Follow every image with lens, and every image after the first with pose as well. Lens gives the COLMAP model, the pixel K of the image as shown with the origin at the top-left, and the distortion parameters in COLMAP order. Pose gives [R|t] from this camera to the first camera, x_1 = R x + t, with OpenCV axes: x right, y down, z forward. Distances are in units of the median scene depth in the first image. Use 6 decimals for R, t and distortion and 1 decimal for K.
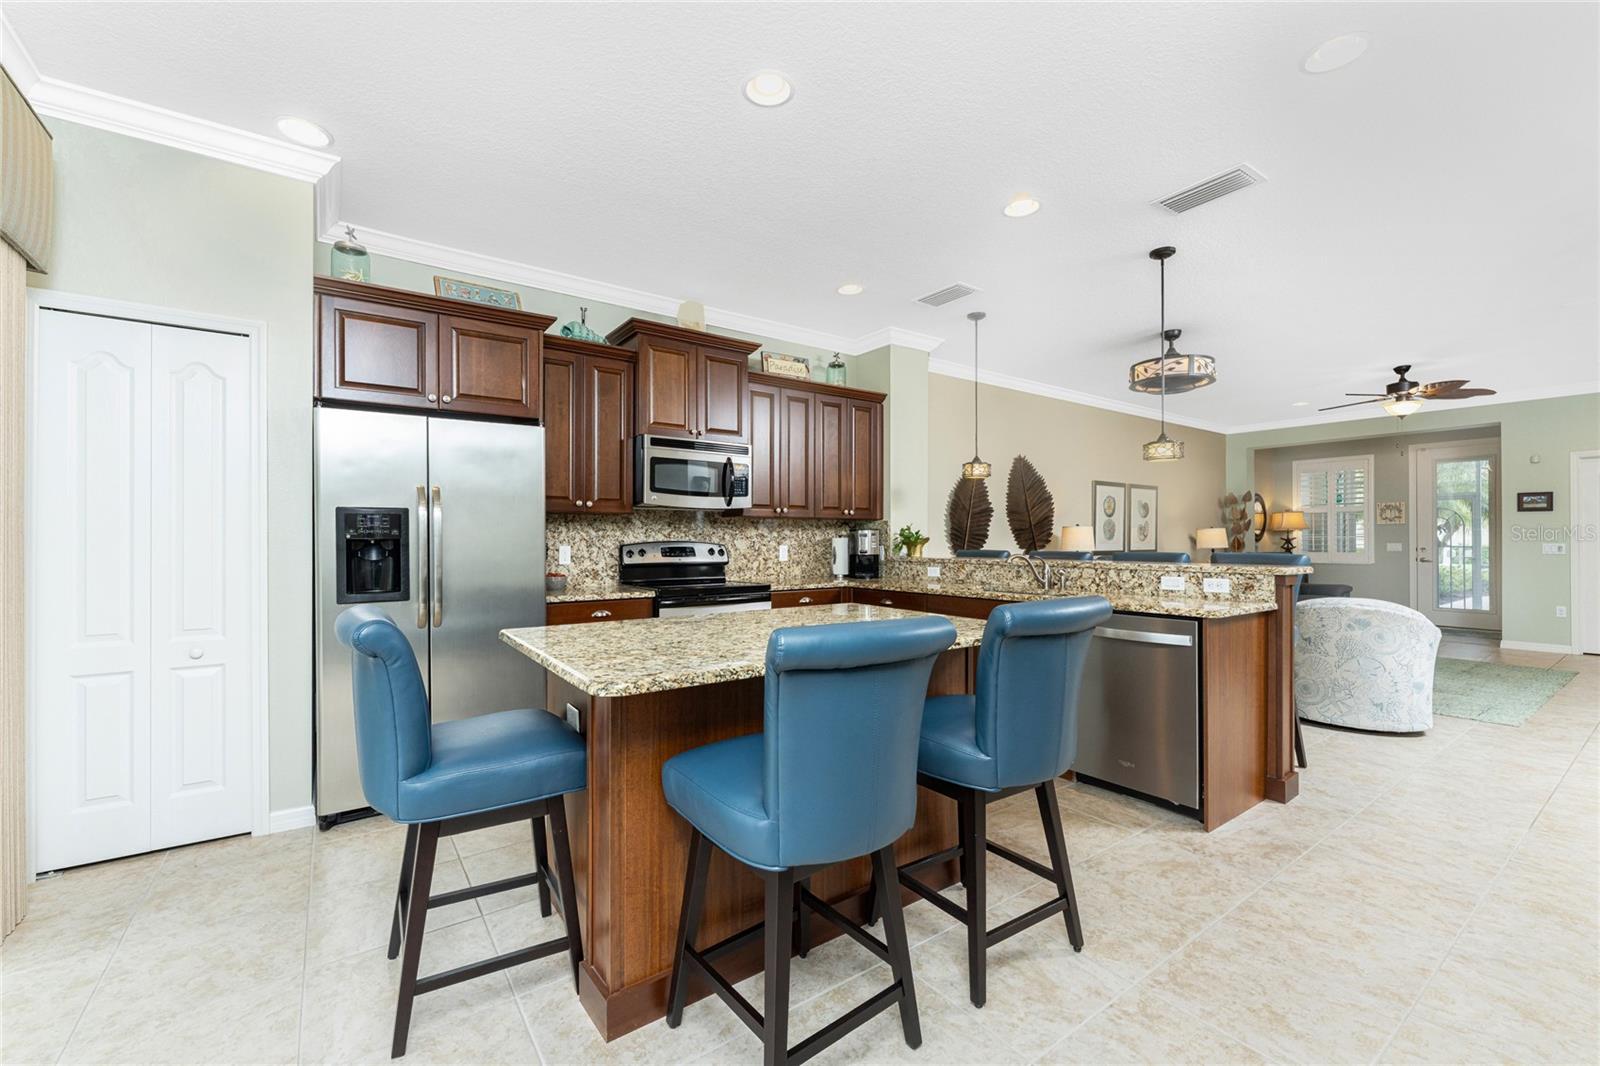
lens RADIAL K [[655.0, 0, 790.1], [0, 655.0, 537.2], [0, 0, 1]] dist [-0.000895, -0.000351]
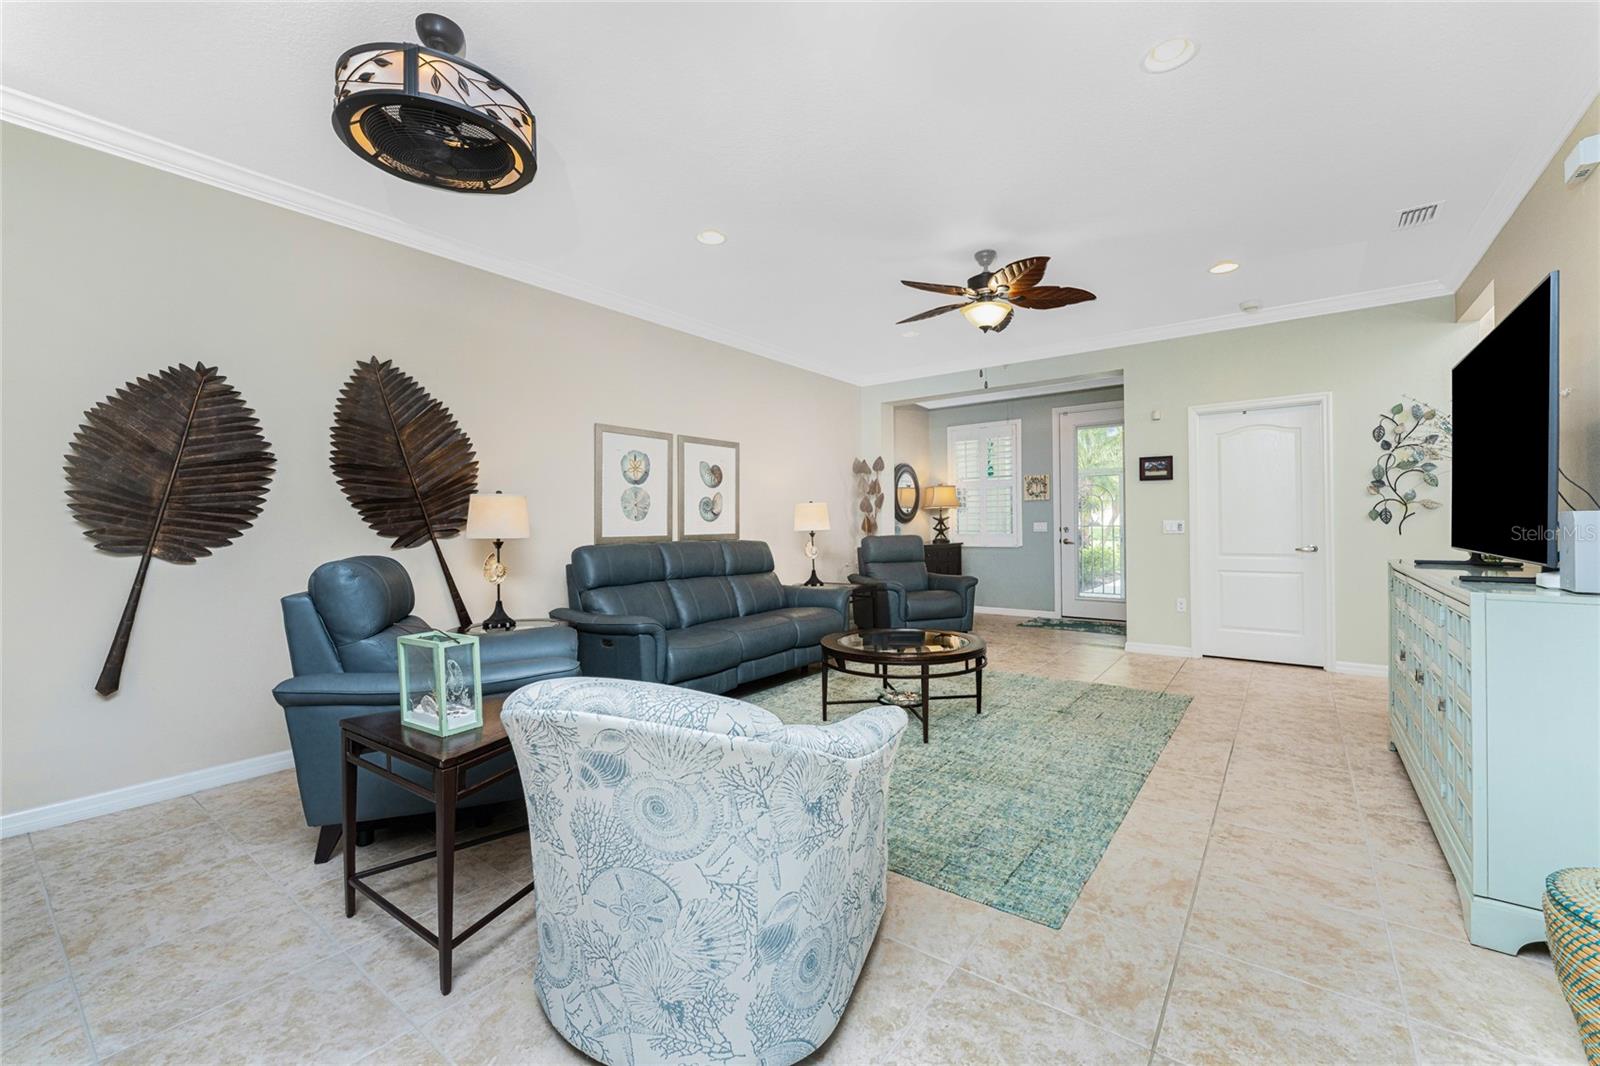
lens RADIAL K [[649.7, 0, 809.4], [0, 649.7, 518.3], [0, 0, 1]] dist [0.002350, 0.000212]
pose [[0.949778, -0.005375, 0.312877, 0.717670], [0.007414, 0.999958, -0.005326, 0.011597], [-0.312835, 0.007379, 0.949779, 0.555023]]
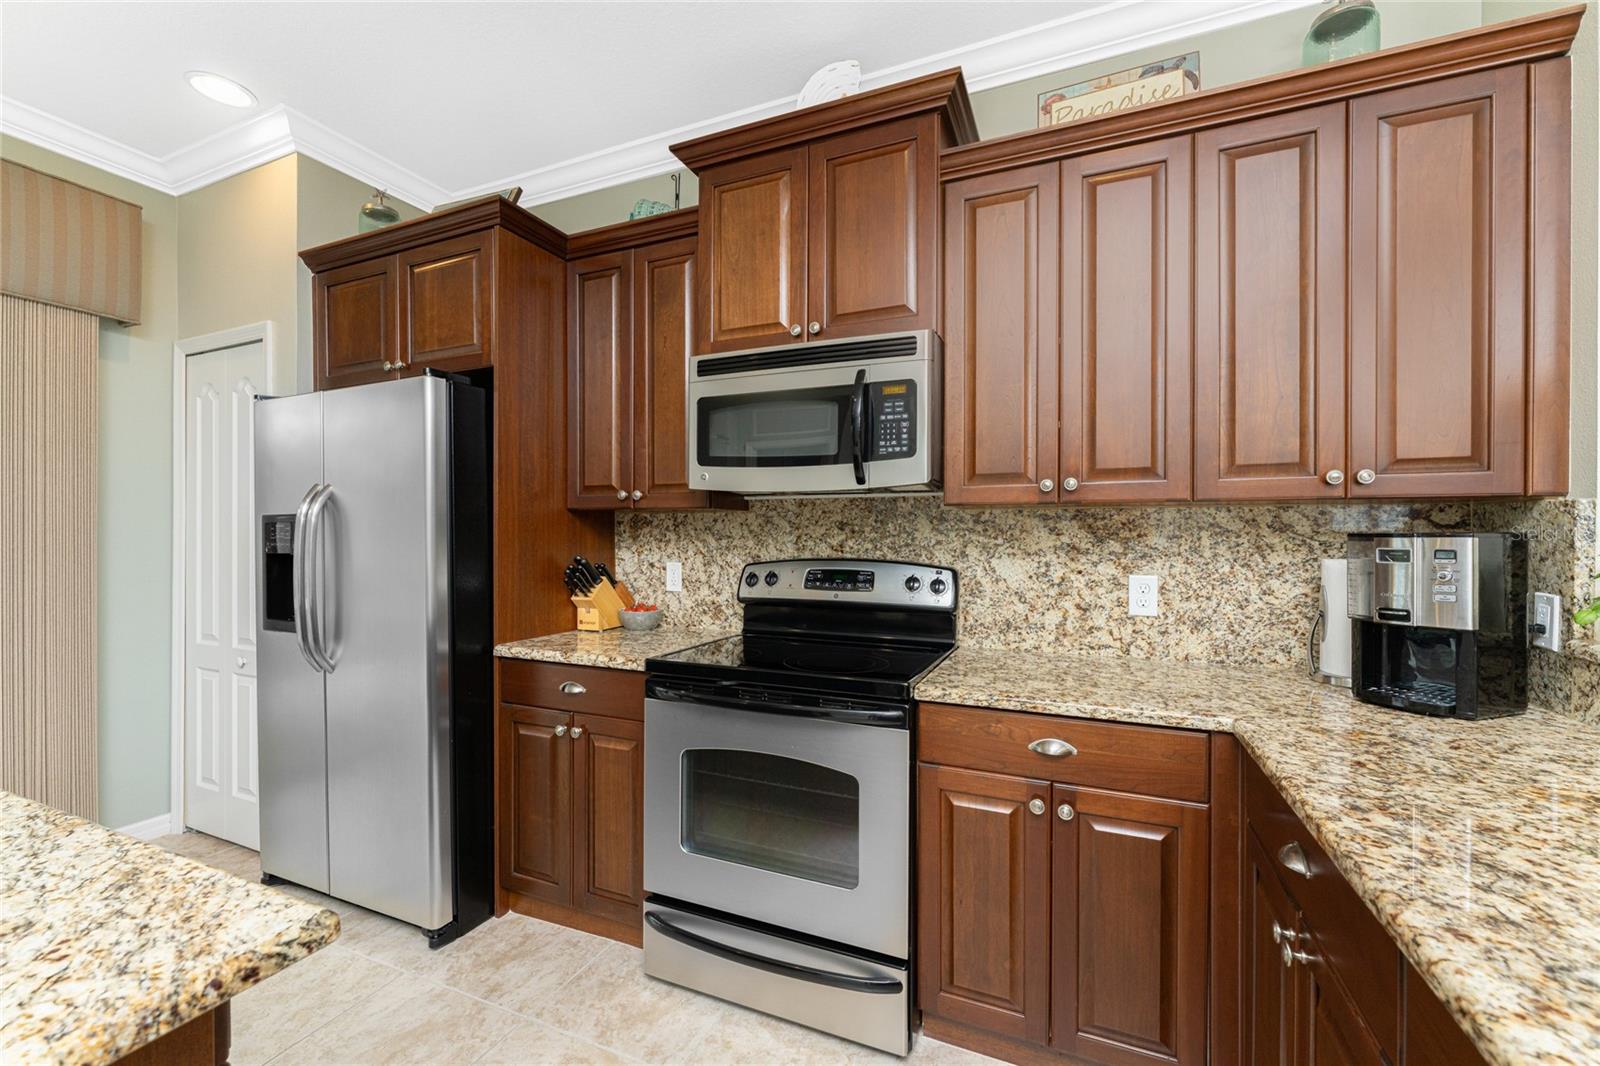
lens RADIAL K [[644.0, 0, 808.3], [0, 644.0, 535.6], [0, 0, 1]] dist [-0.001763, -0.000165]
pose [[0.525527, 0.003202, -0.850771, 0.216957], [0.000280, 0.999992, 0.003937, -0.012767], [0.850777, -0.002307, 0.525522, 0.655075]]
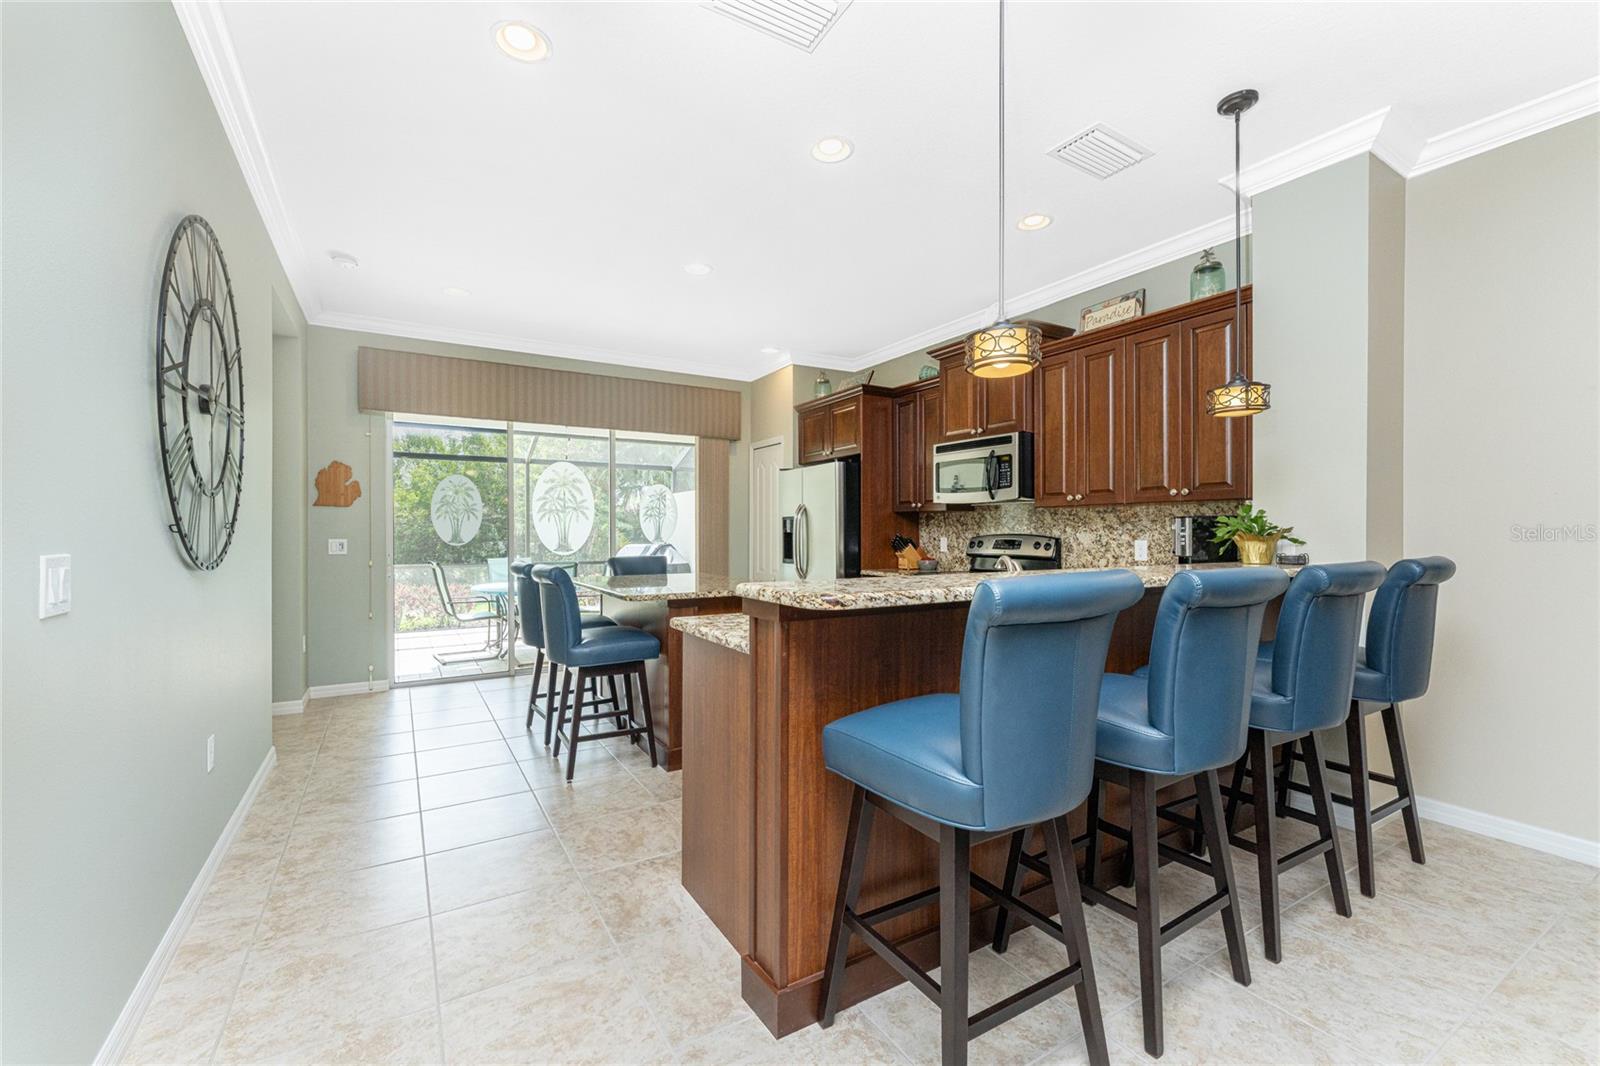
lens RADIAL K [[679.1, 0, 796.7], [0, 679.1, 534.2], [0, 0, 1]] dist [0.000080, 0.000088]
pose [[-0.080732, 0.002840, -0.996732, 0.841609], [0.003284, 0.999991, 0.002583, 0.002144], [0.996730, -0.003065, -0.080741, 0.688018]]
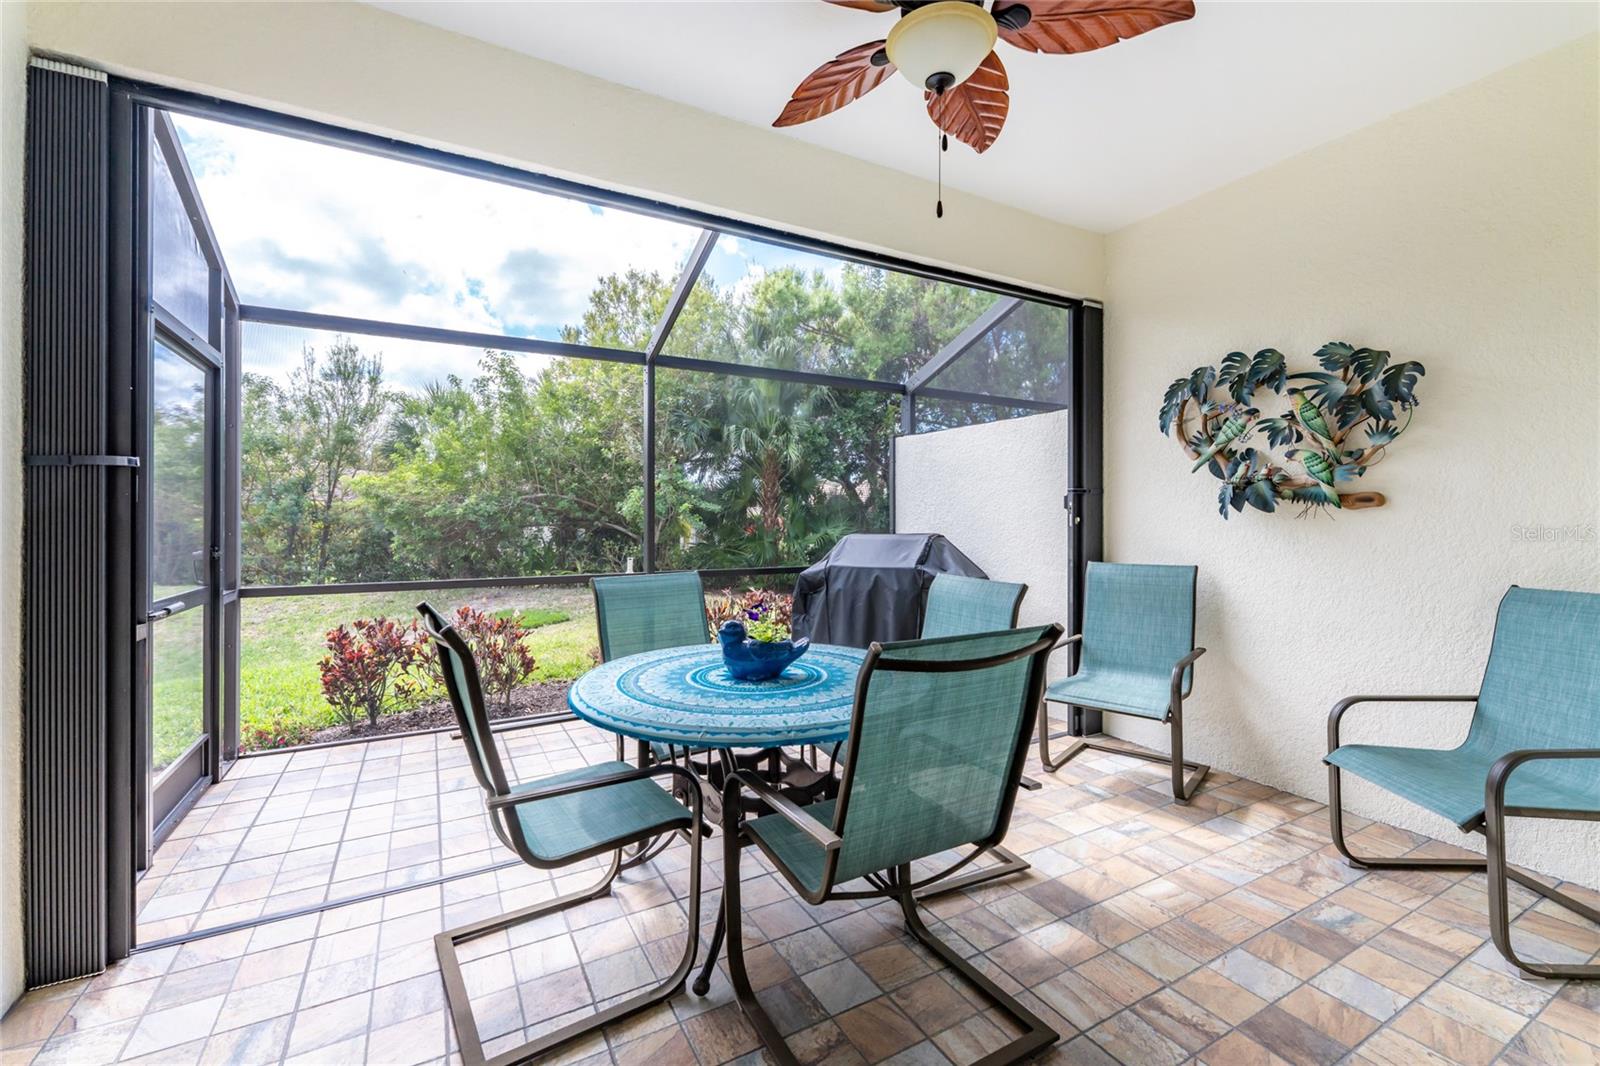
lens RADIAL K [[661.2, 0, 799.8], [0, 661.2, 520.0], [0, 0, 1]] dist [0.000180, 0.000125]
pose [[-0.103672, 0.002467, -0.994608, -0.235716], [0.000143, 0.999997, 0.002466, 0.013075], [0.994612, 0.000114, -0.103672, 0.012411]]
